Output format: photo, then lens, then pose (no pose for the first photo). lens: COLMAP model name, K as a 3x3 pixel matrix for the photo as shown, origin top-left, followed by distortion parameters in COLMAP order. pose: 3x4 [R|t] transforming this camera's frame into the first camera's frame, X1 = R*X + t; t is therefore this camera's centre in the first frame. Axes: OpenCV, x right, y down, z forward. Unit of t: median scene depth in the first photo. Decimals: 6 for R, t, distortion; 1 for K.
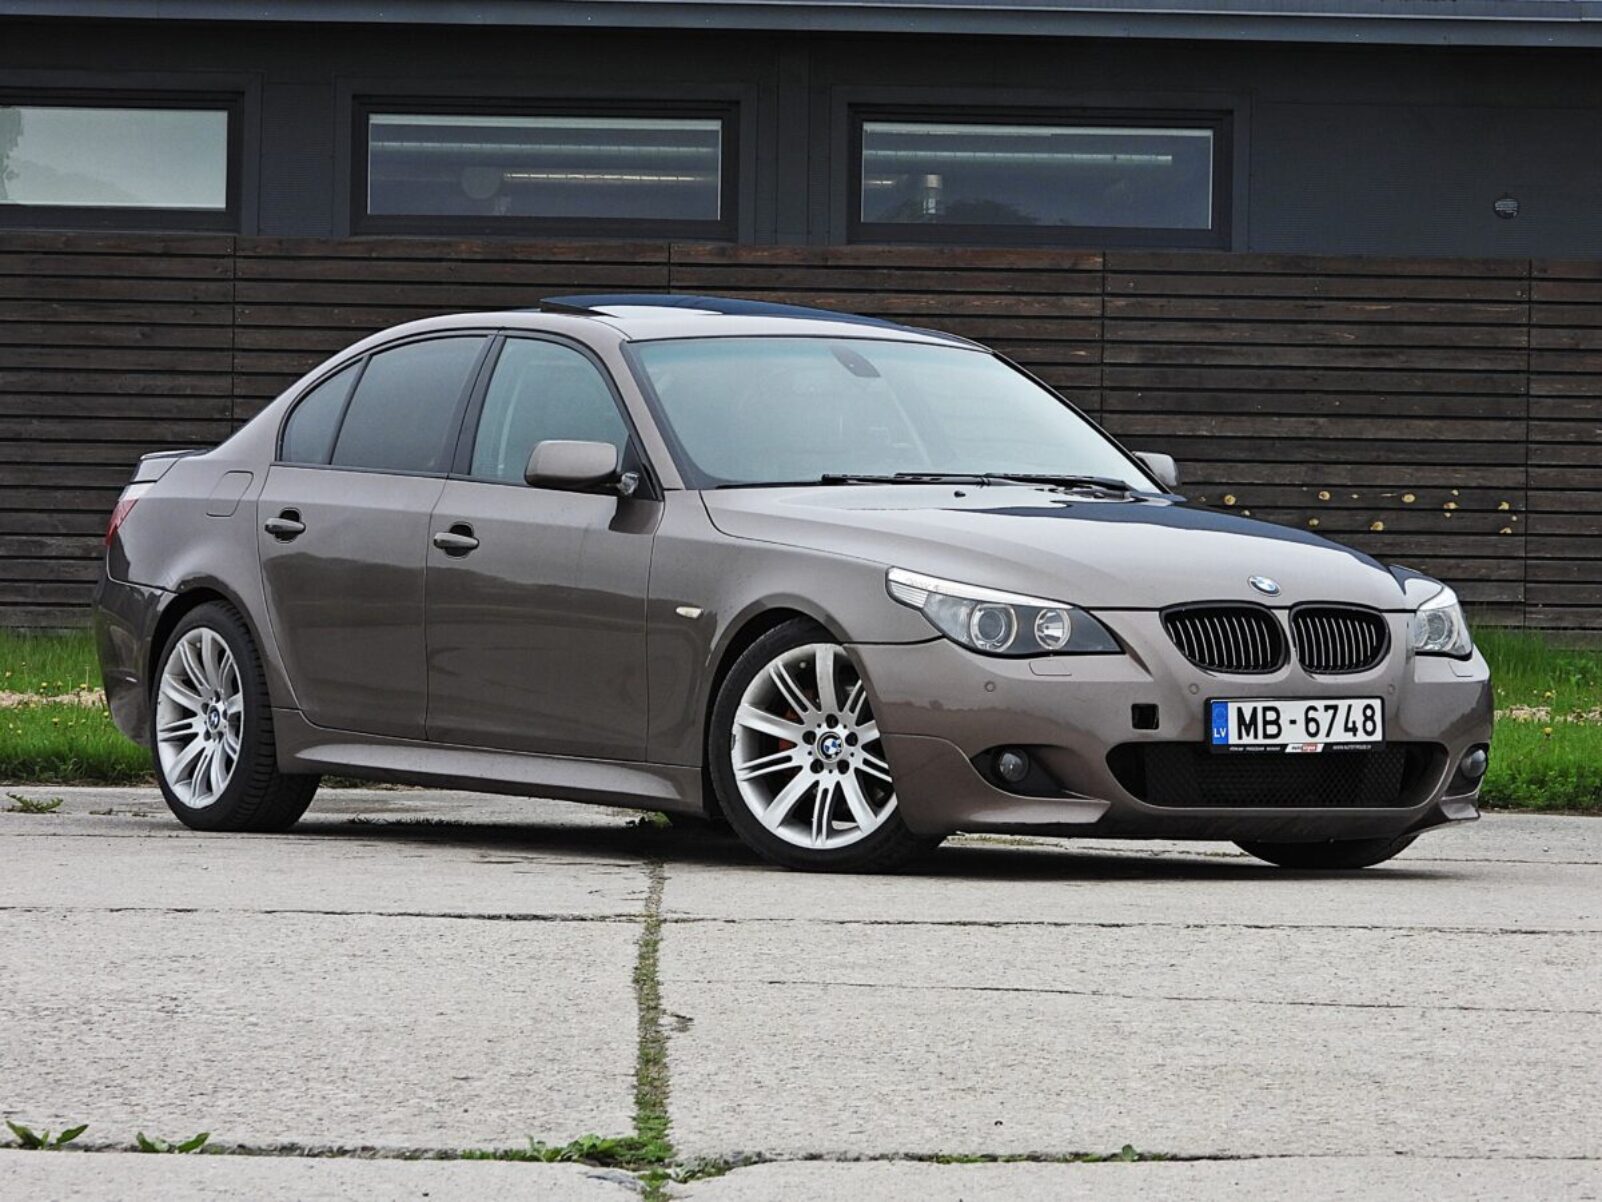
lens RADIAL K [[7184.4, 0, 801.0], [0, 7184.4, 601.0], [0, 0, 1]] dist [-0.367307, -6.064792]
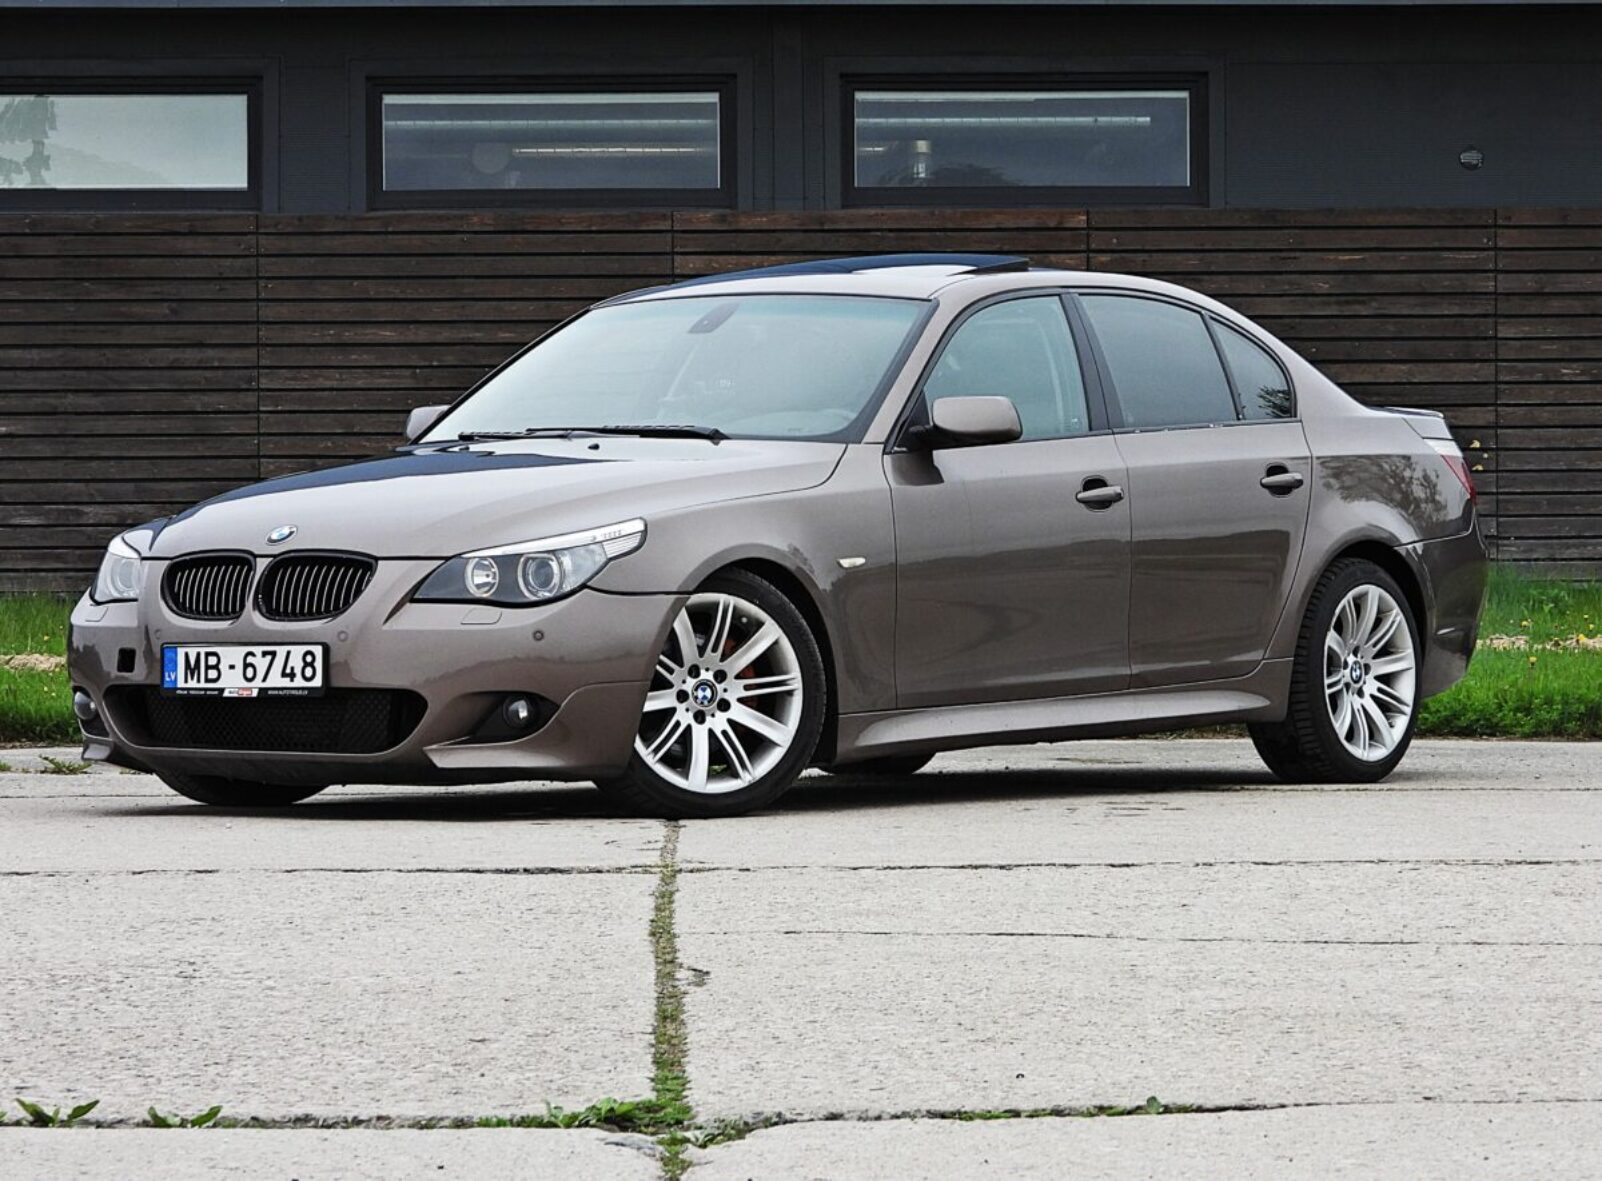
lens RADIAL K [[8214.5, 0, 801.0], [0, 8214.5, 590.5], [0, 0, 1]] dist [-0.413664, -3.303731]
pose [[0.999737, -0.022861, -0.001861, 0.001385], [0.022867, 0.999732, 0.003613, 0.001523], [0.001778, -0.003655, 0.999992, -0.196313]]
